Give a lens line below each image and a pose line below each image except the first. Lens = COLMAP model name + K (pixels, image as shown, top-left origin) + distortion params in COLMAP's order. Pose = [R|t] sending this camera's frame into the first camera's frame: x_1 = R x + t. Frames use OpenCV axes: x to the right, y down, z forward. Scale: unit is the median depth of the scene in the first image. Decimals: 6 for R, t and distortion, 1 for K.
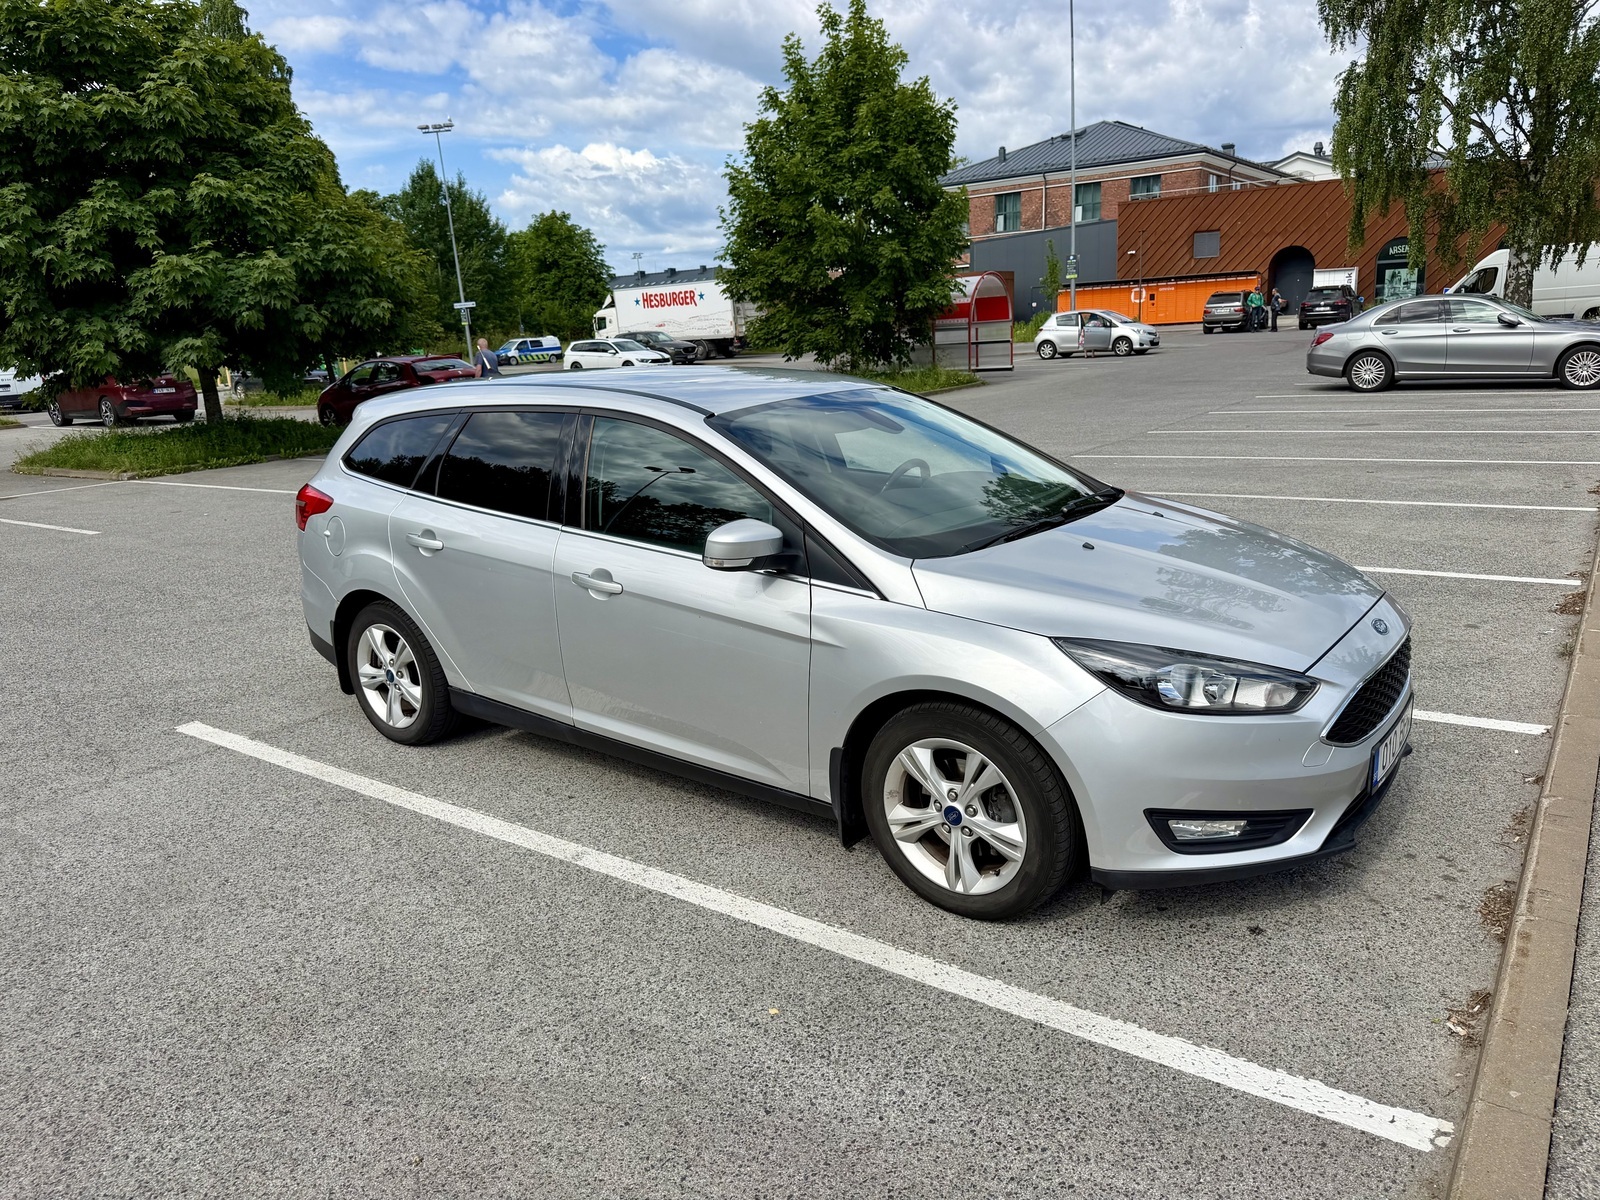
lens RADIAL K [[1123.8, 0, 797.8], [0, 1123.8, 600.0], [0, 0, 1]] dist [0.016227, -0.025509]
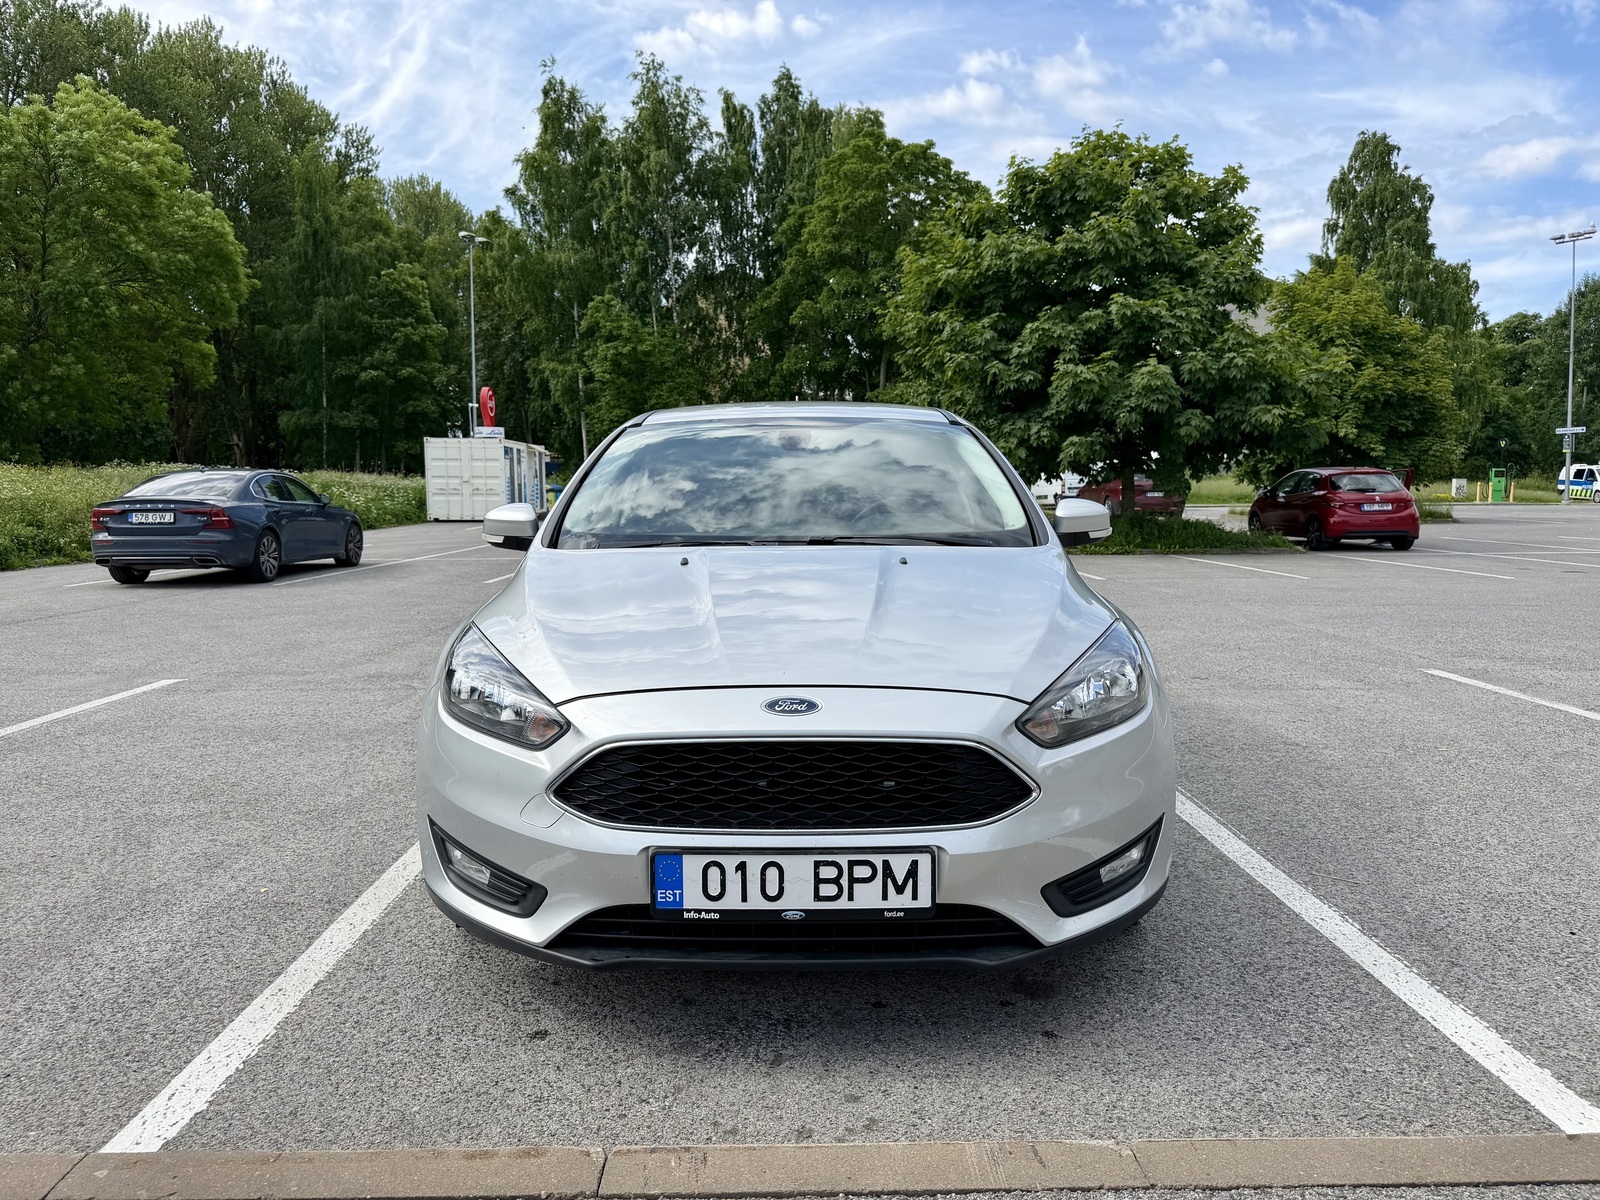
lens RADIAL K [[1123.8, 0, 804.3], [0, 1123.8, 611.2], [0, 0, 1]] dist [0.016227, -0.025509]
pose [[0.605303, 0.139808, -0.783621, 0.206344], [-0.217106, 0.976127, 0.006451, -0.008212], [0.765815, 0.166223, 0.621206, 0.112709]]
